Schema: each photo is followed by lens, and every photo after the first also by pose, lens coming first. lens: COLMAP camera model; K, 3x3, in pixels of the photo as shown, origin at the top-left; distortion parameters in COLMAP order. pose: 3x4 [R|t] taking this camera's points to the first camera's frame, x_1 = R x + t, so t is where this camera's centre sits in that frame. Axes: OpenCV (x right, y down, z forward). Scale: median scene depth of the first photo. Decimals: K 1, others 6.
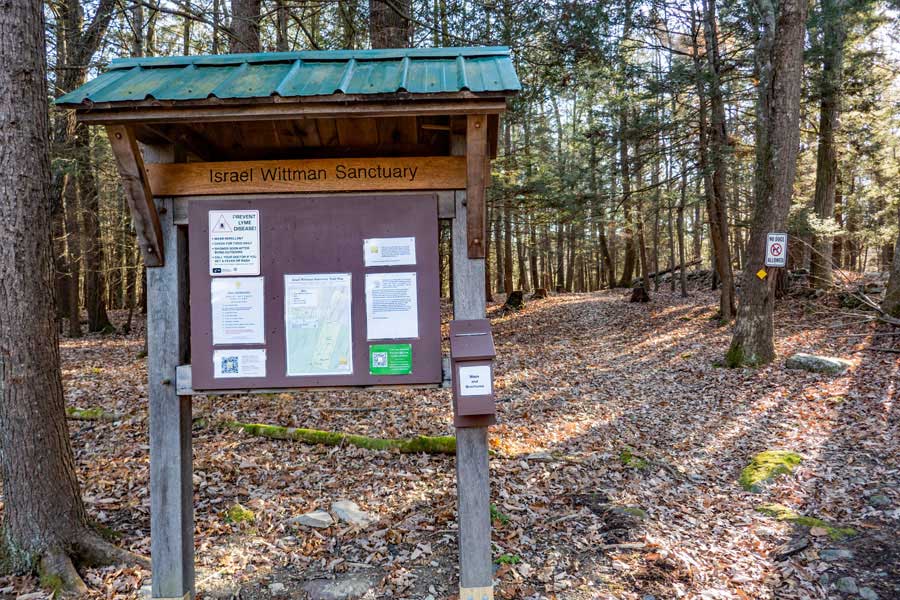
lens RADIAL K [[606.8, 0, 450.0], [0, 606.8, 300.0], [0, 0, 1]] dist [-0.044984, 0.016352]
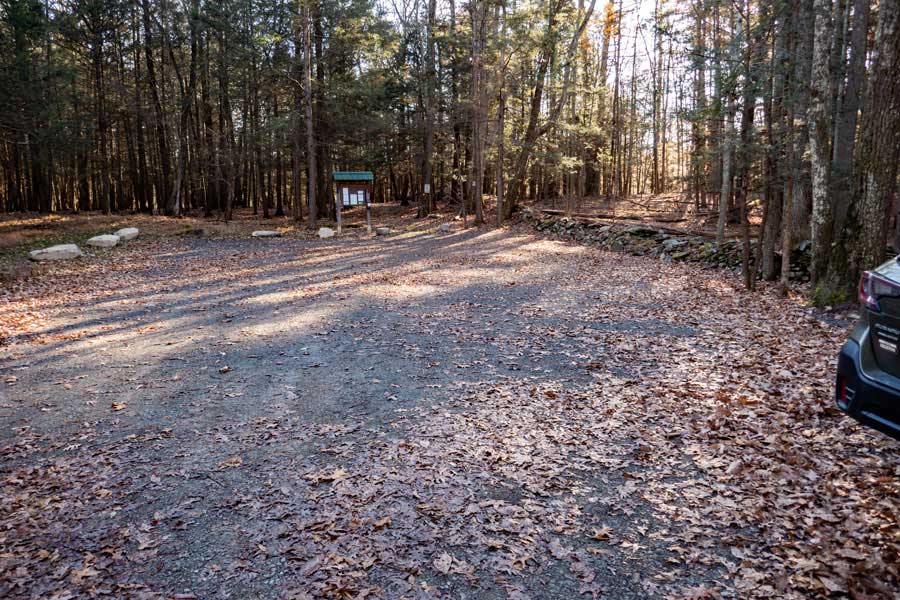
lens RADIAL K [[606.8, 0, 450.0], [0, 606.8, 300.0], [0, 0, 1]] dist [-0.044984, 0.016352]
pose [[0.947340, -0.024265, 0.319309, -2.001045], [-0.020831, 0.990343, 0.137062, 0.292667], [-0.319552, -0.136496, 0.937686, -9.453685]]
